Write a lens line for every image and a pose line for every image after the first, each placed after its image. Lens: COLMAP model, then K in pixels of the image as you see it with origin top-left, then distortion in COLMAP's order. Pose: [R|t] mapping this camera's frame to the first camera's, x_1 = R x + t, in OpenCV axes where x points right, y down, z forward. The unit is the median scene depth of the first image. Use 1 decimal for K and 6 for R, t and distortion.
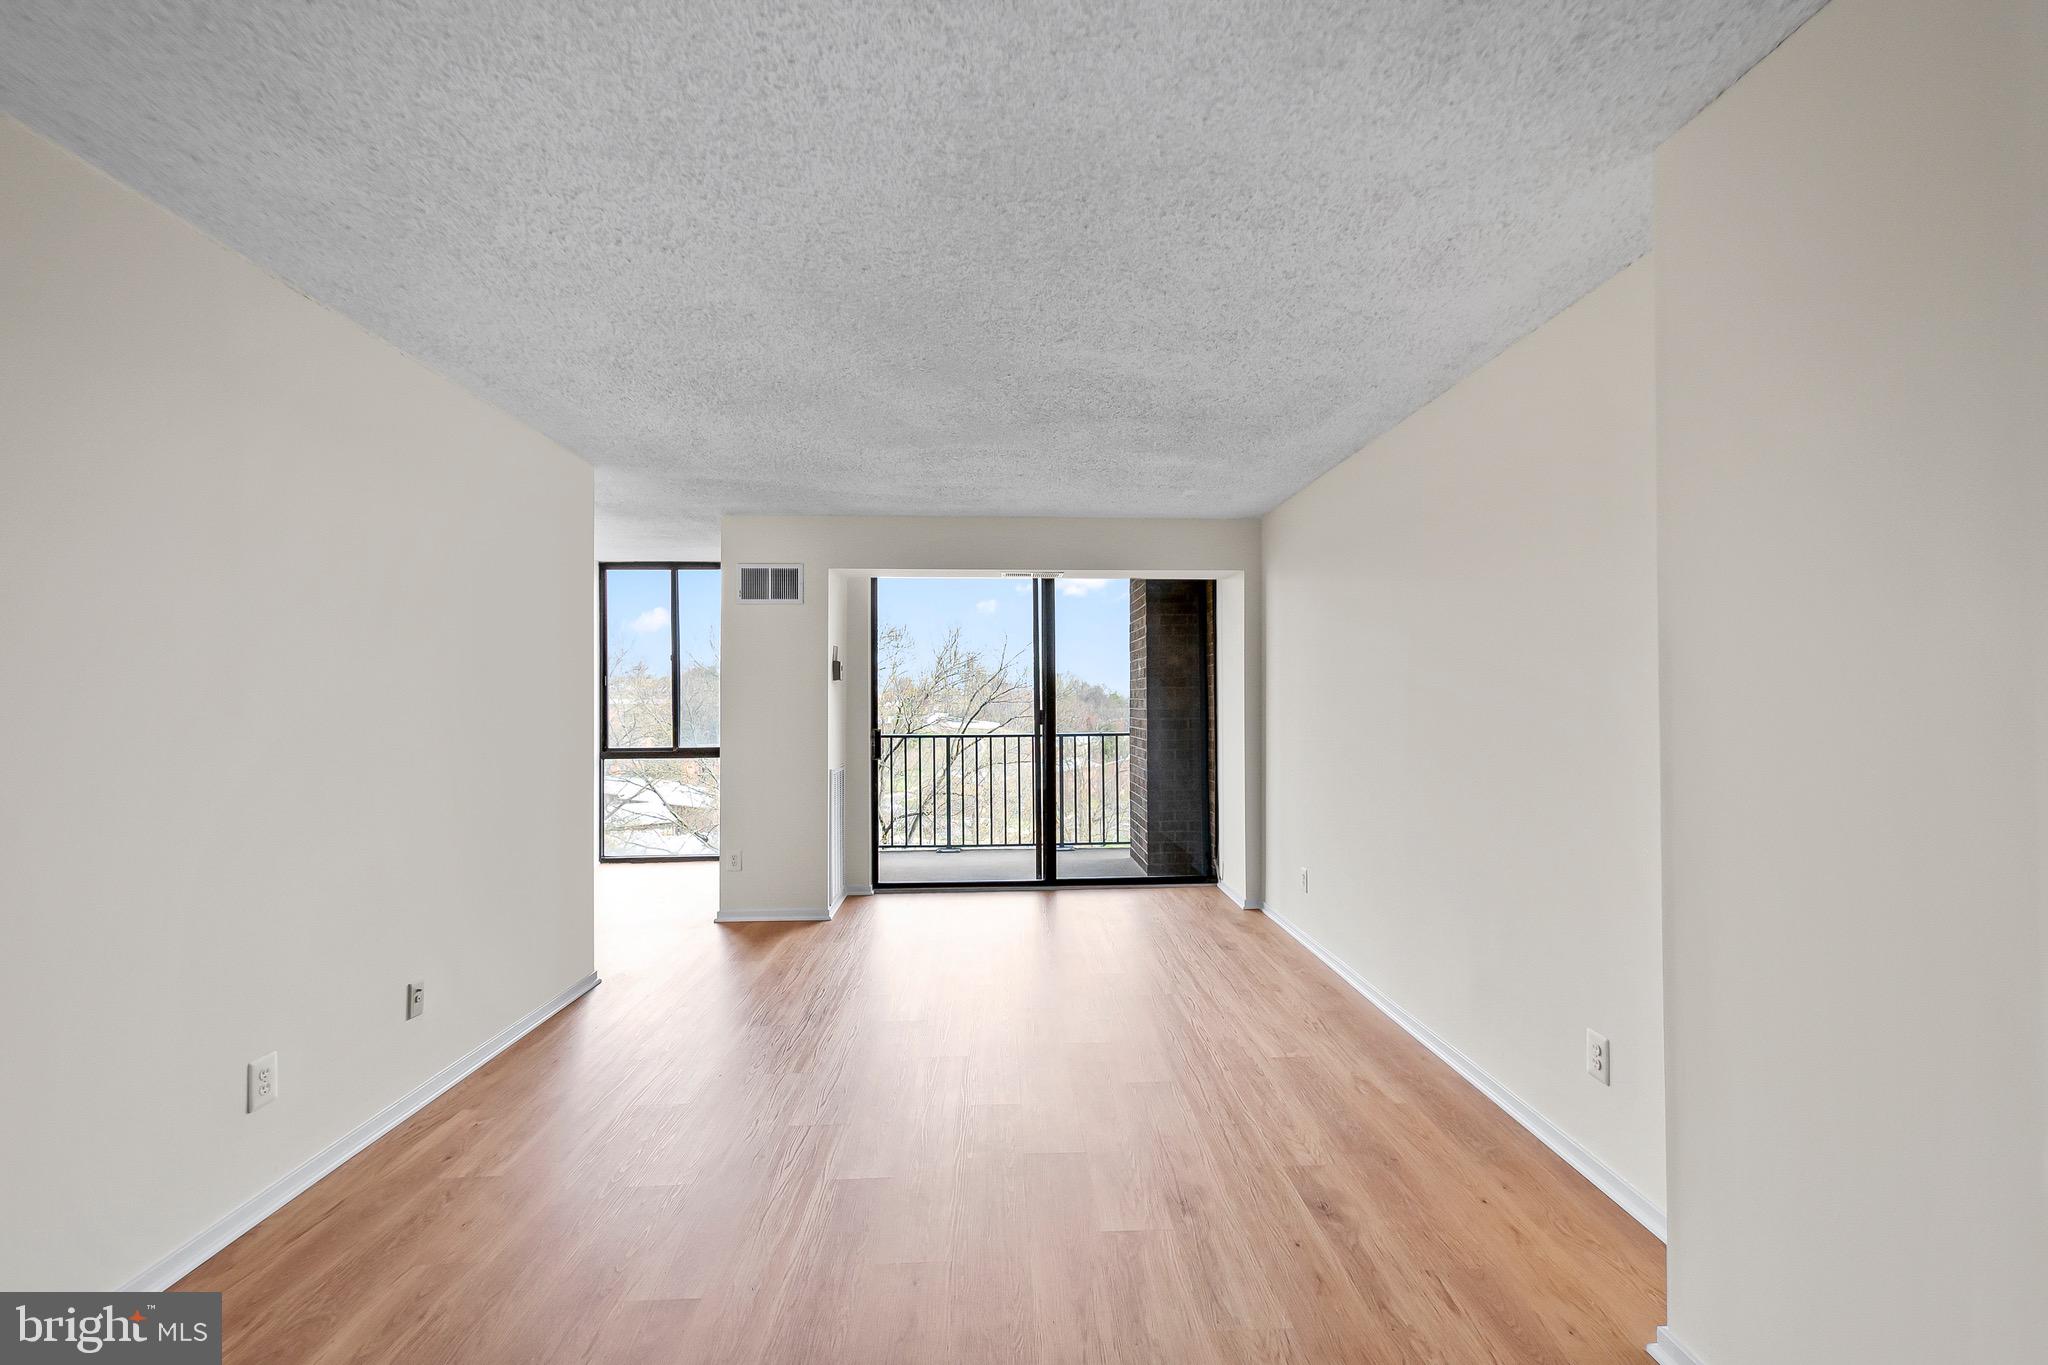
lens RADIAL K [[910.1, 0, 1028.2], [0, 910.1, 687.2], [0, 0, 1]] dist [0.011218, -0.003422]
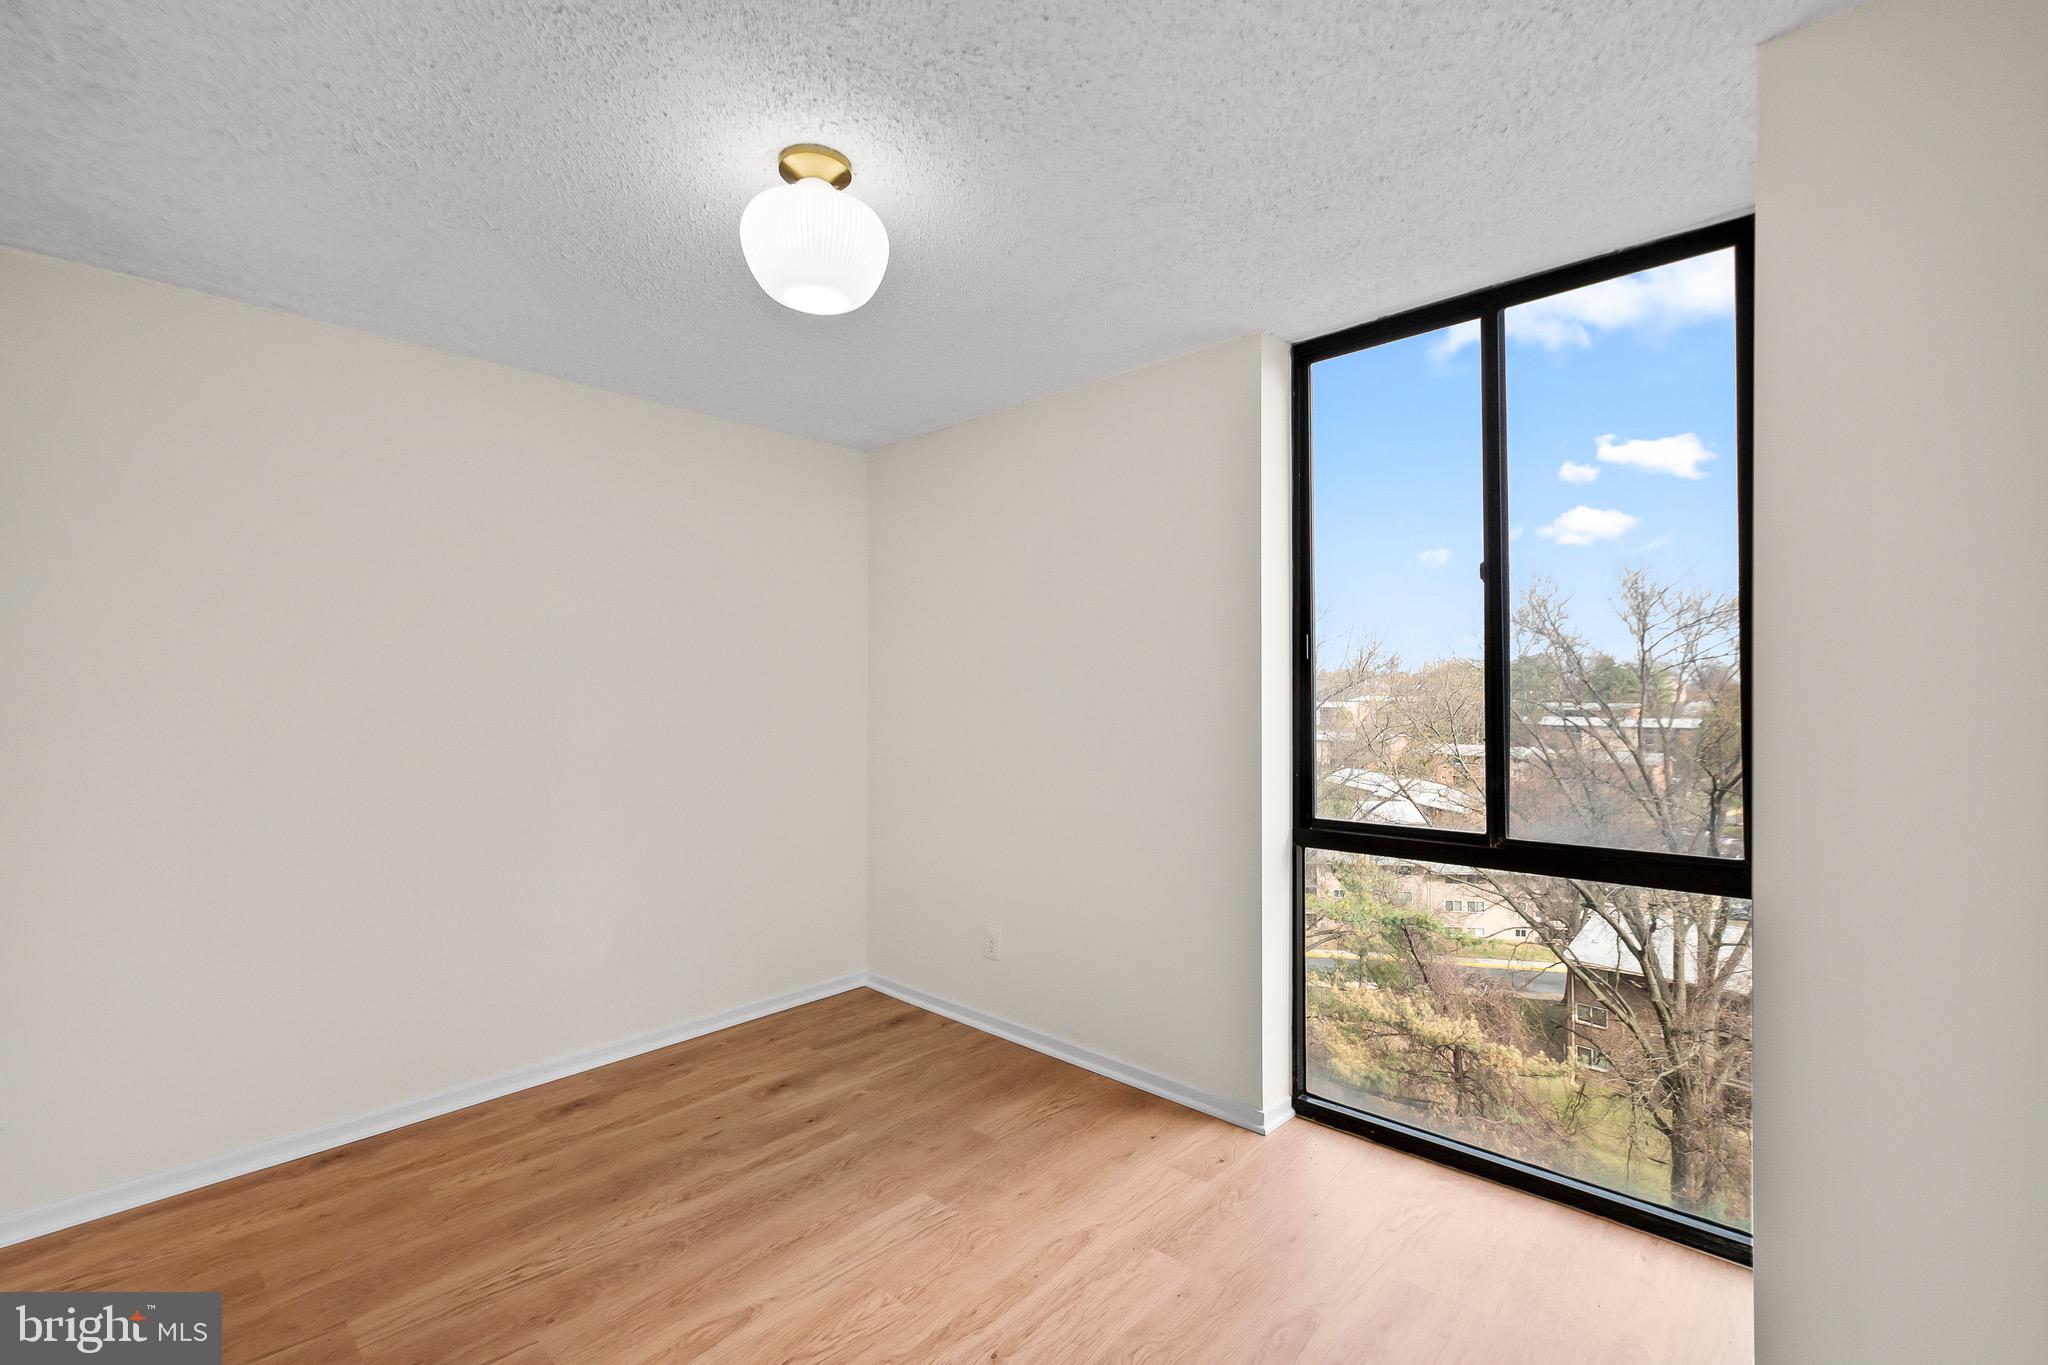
lens RADIAL K [[910.1, 0, 1030.7], [0, 910.1, 684.9], [0, 0, 1]] dist [0.011218, -0.003422]
pose [[0.684824, -0.006483, -0.728680, -0.257872], [0.003551, 0.999978, -0.005560, 0.011345], [0.728700, 0.001221, 0.684832, 0.640723]]
